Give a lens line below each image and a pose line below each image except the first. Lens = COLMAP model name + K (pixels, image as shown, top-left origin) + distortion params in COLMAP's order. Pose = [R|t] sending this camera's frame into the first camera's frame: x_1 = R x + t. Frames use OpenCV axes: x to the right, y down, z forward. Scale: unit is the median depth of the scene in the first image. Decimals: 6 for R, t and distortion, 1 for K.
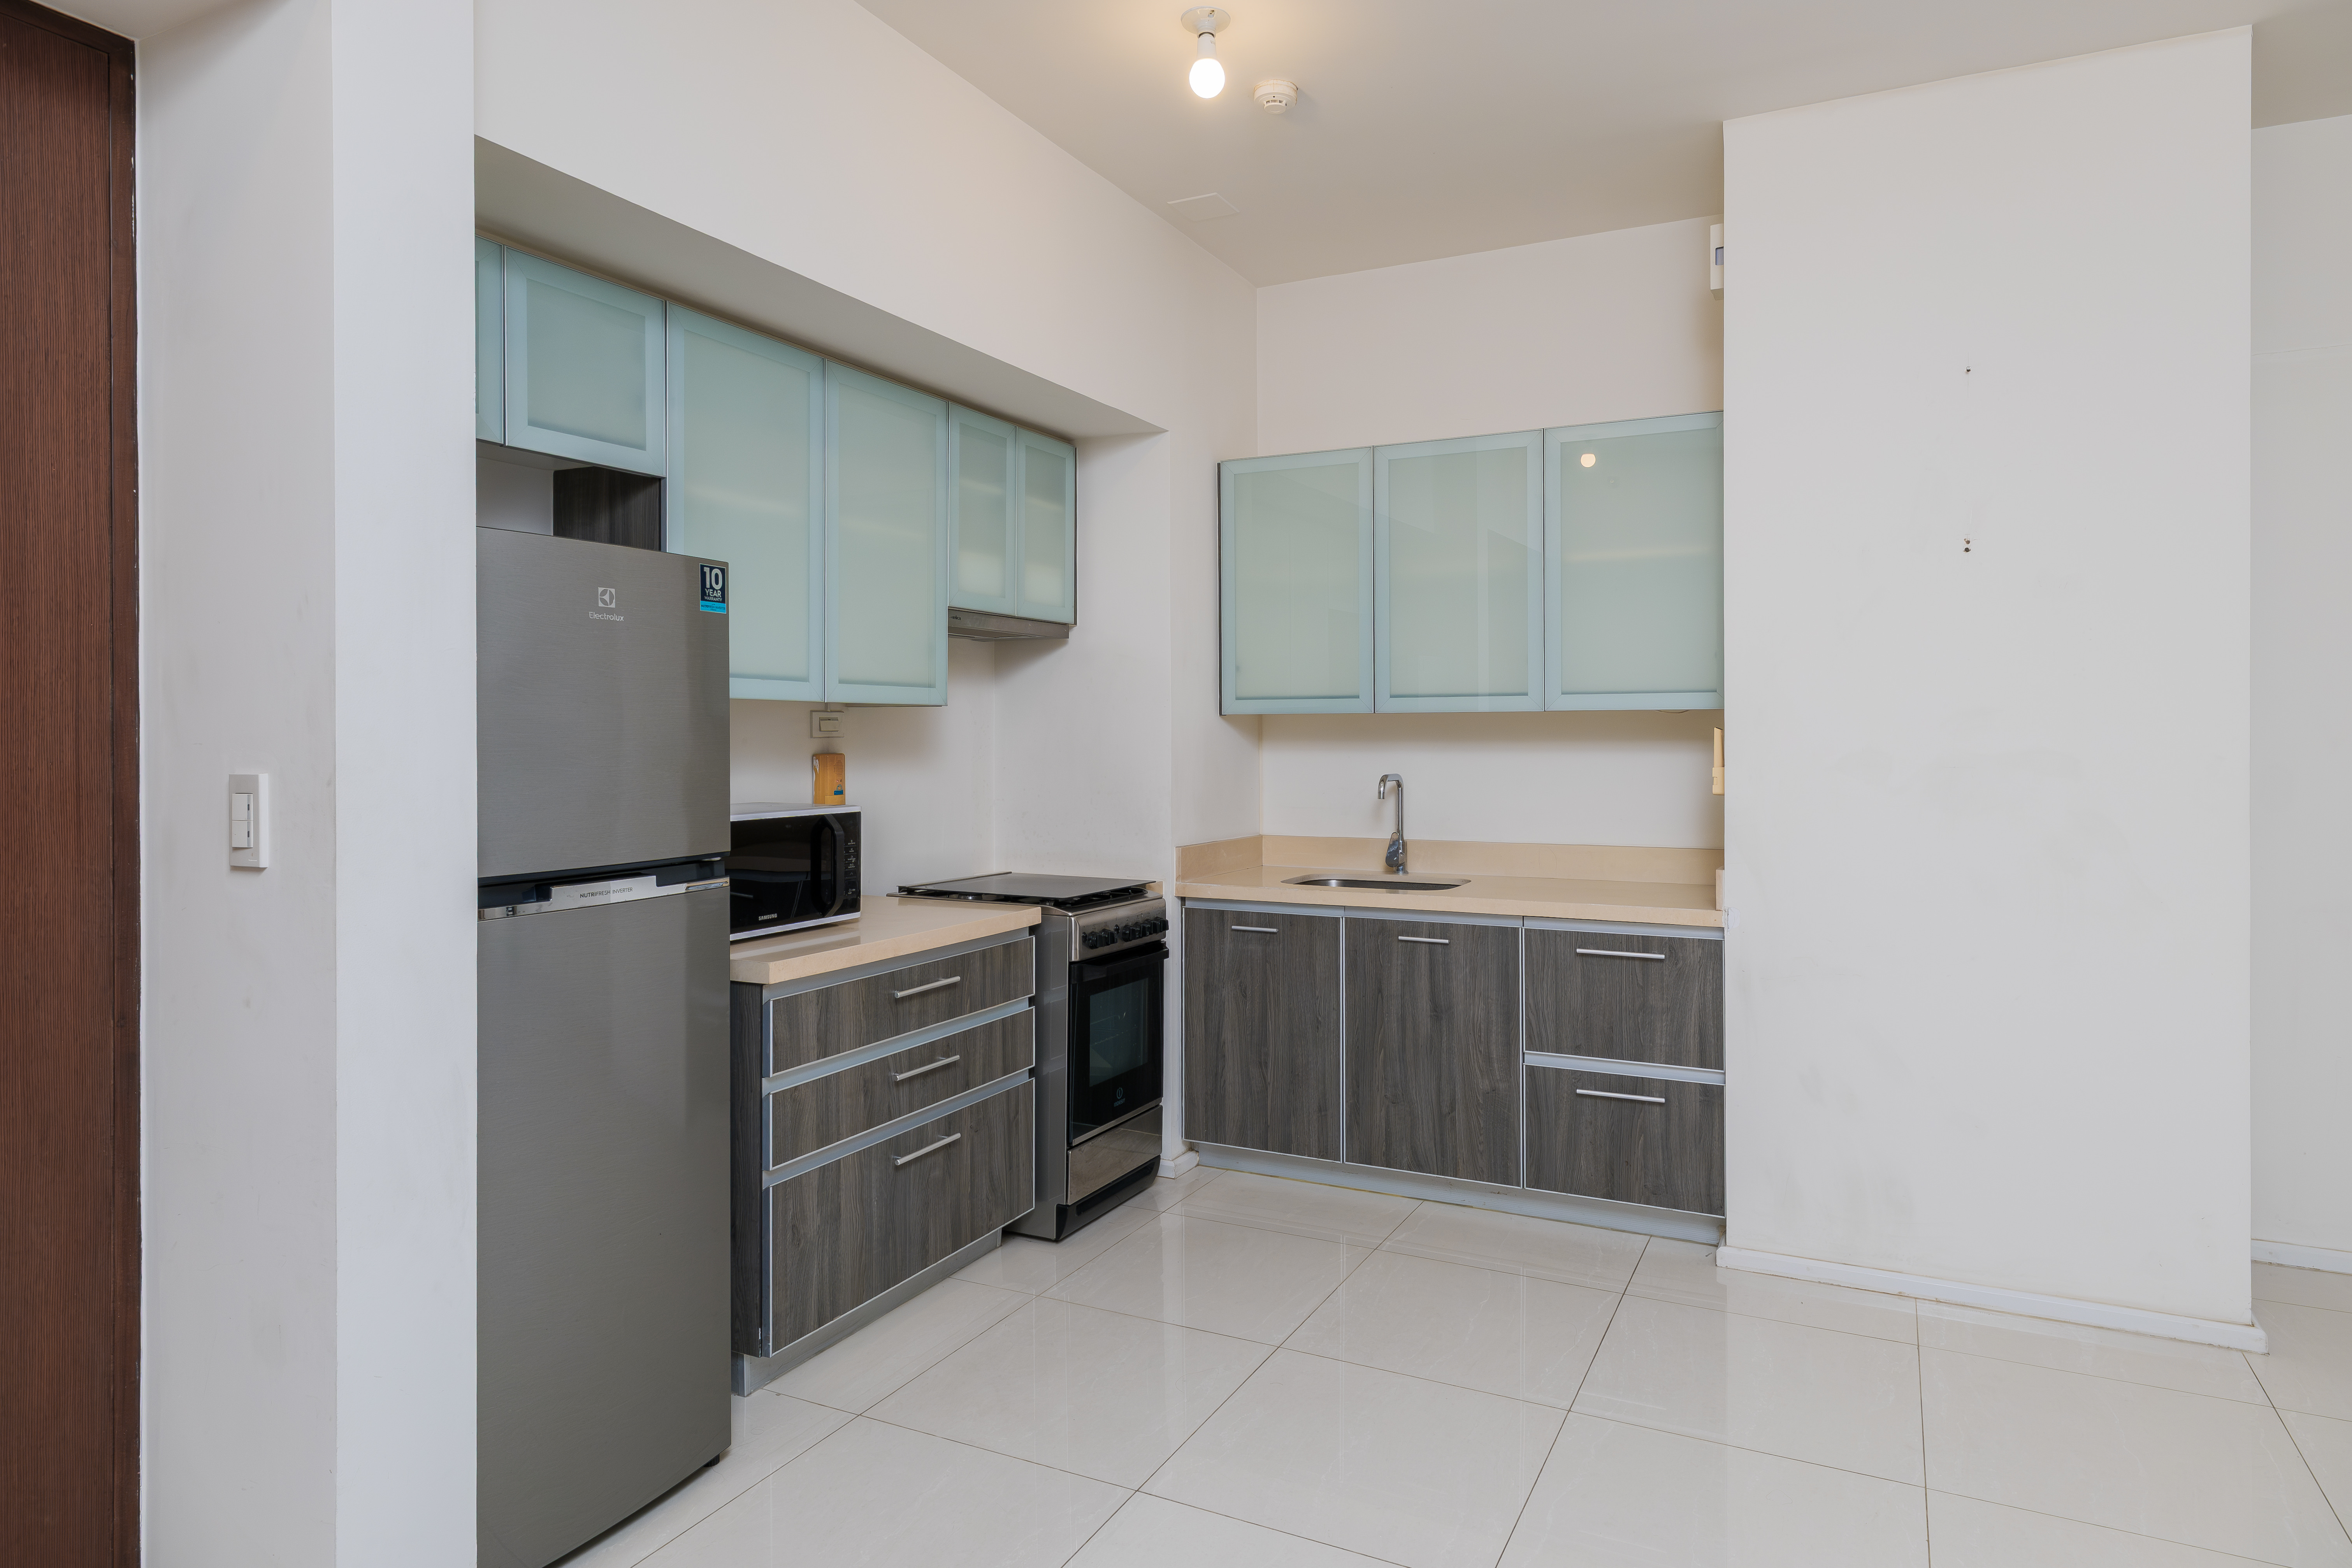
lens RADIAL K [[1314.4, 0, 1177.1], [0, 1314.4, 730.8], [0, 0, 1]] dist [0.001422, 0.000689]
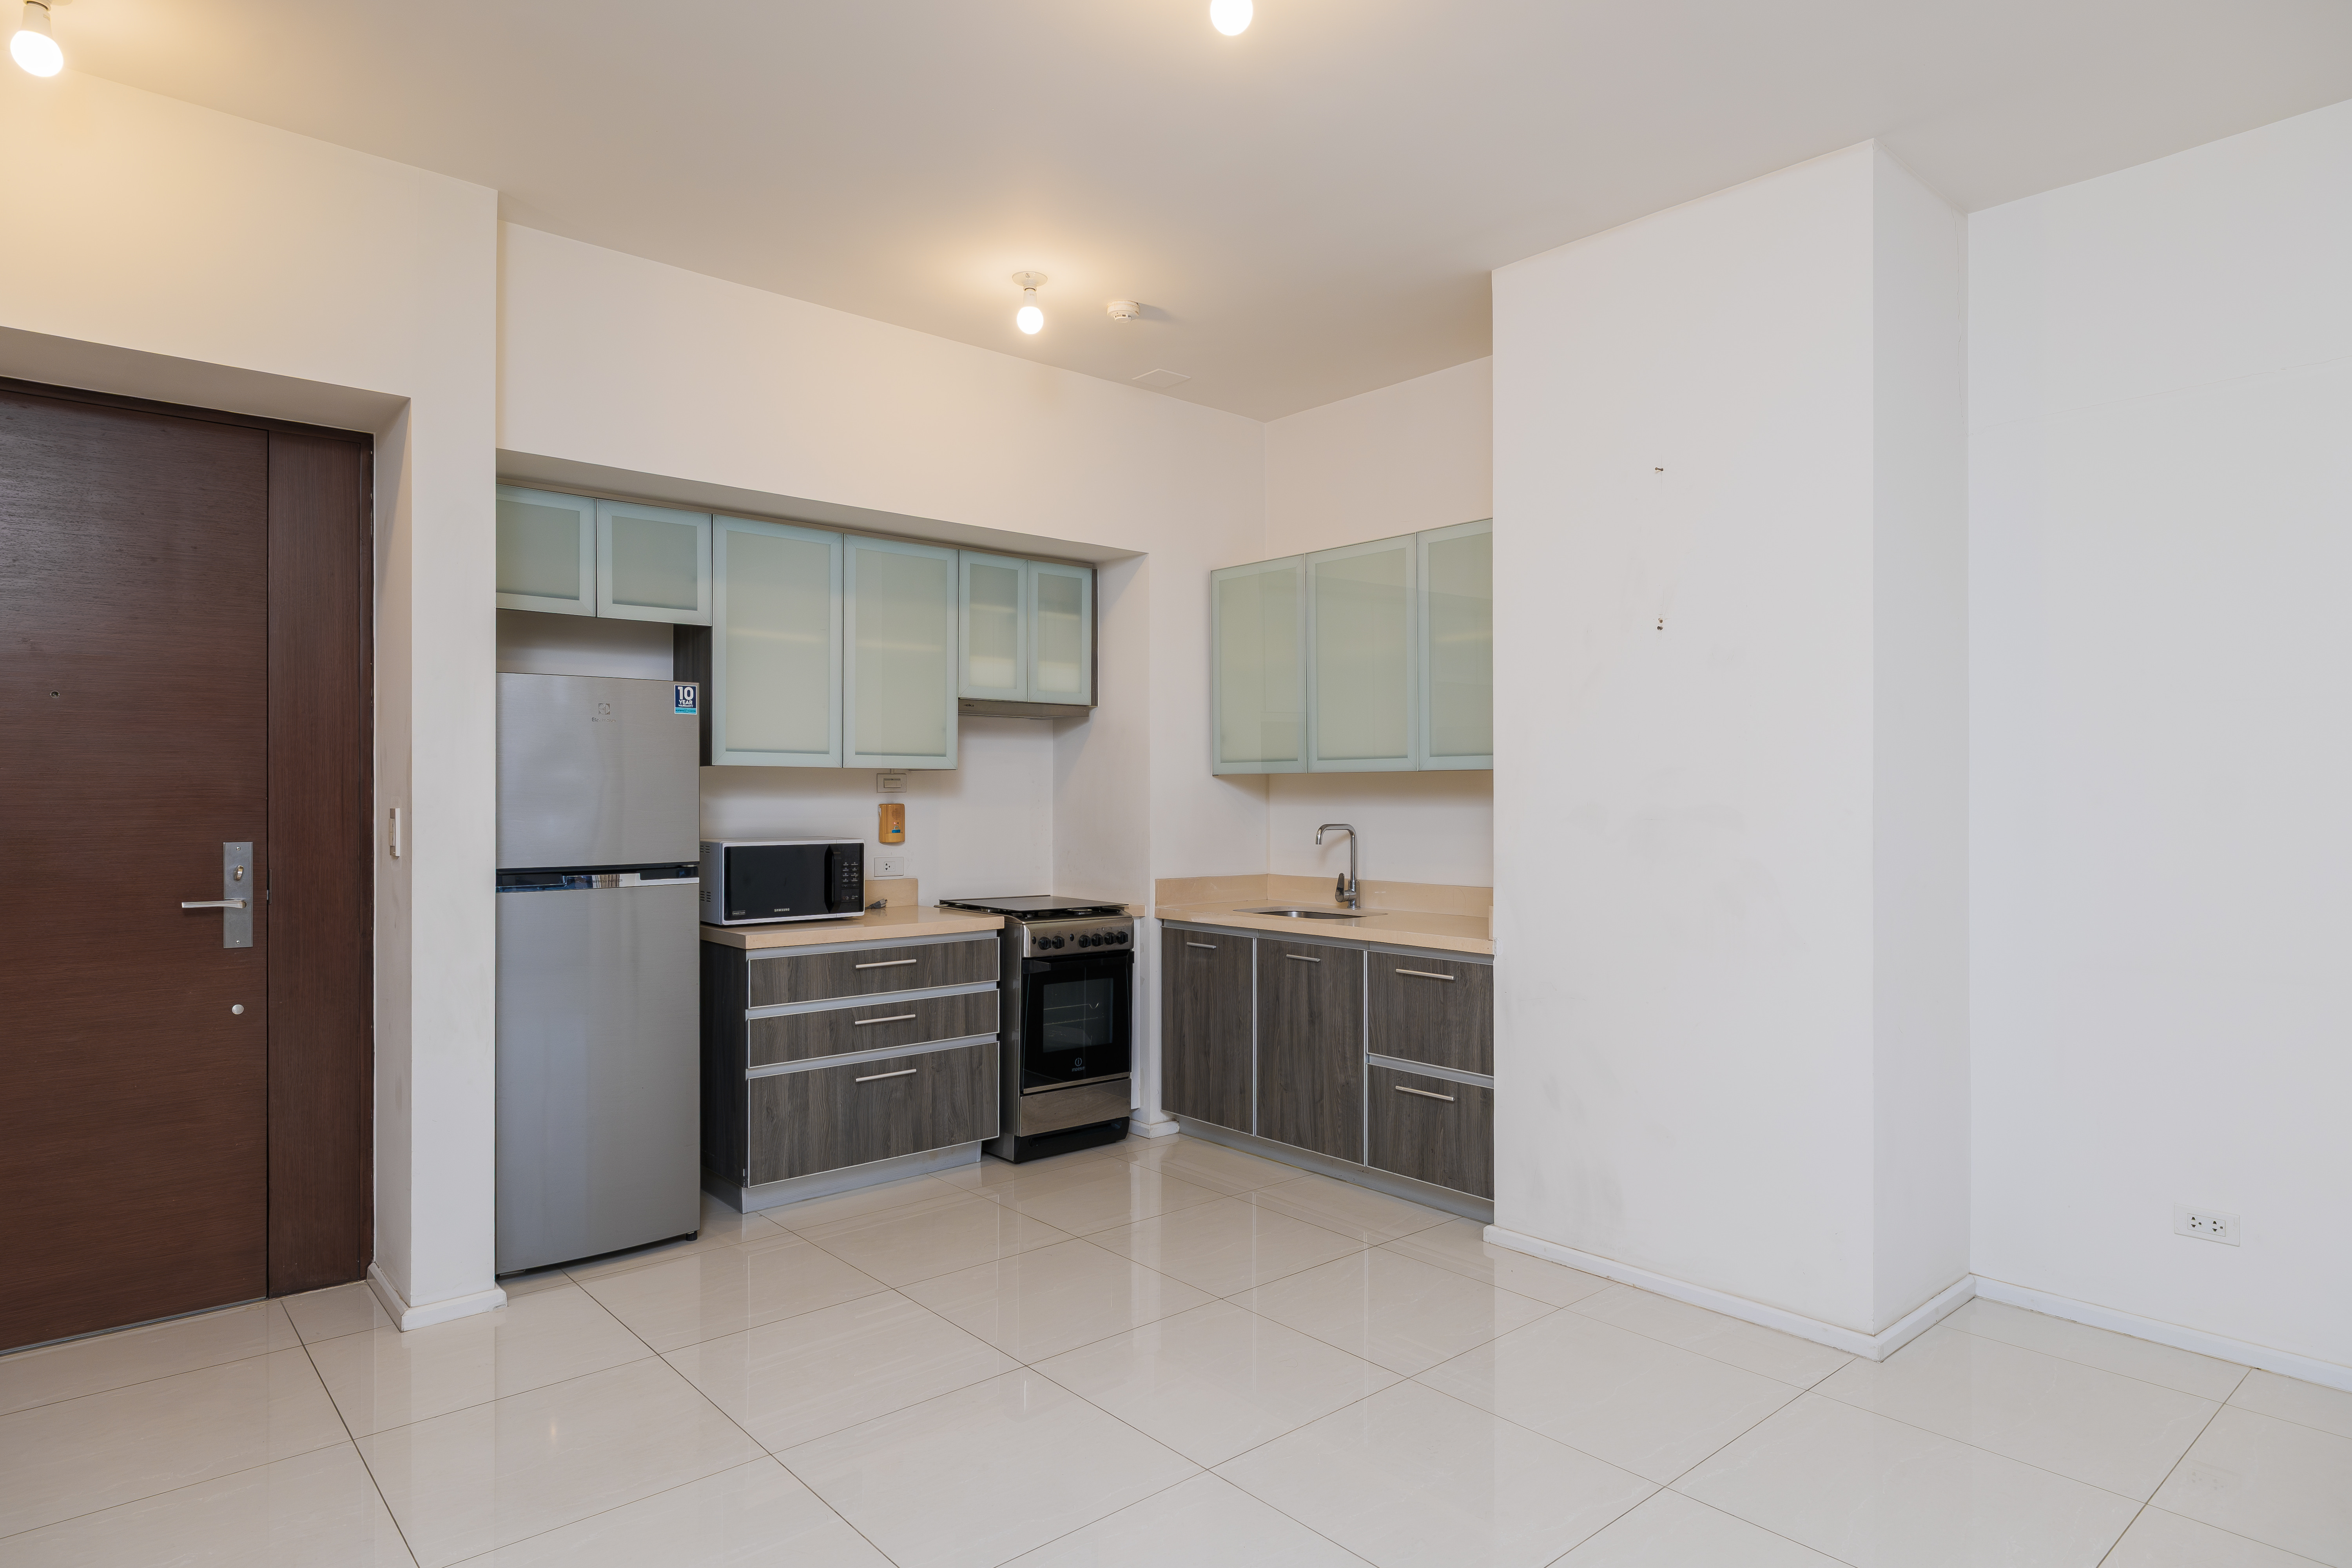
lens RADIAL K [[1301.9, 0, 1176.0], [0, 1301.9, 784.0], [0, 0, 1]] dist [-0.000210, -0.000181]
pose [[0.922197, -0.000493, -0.386721, 0.579841], [-0.000948, 0.999993, -0.003534, 0.001117], [0.386720, 0.003626, 0.922190, -0.176989]]
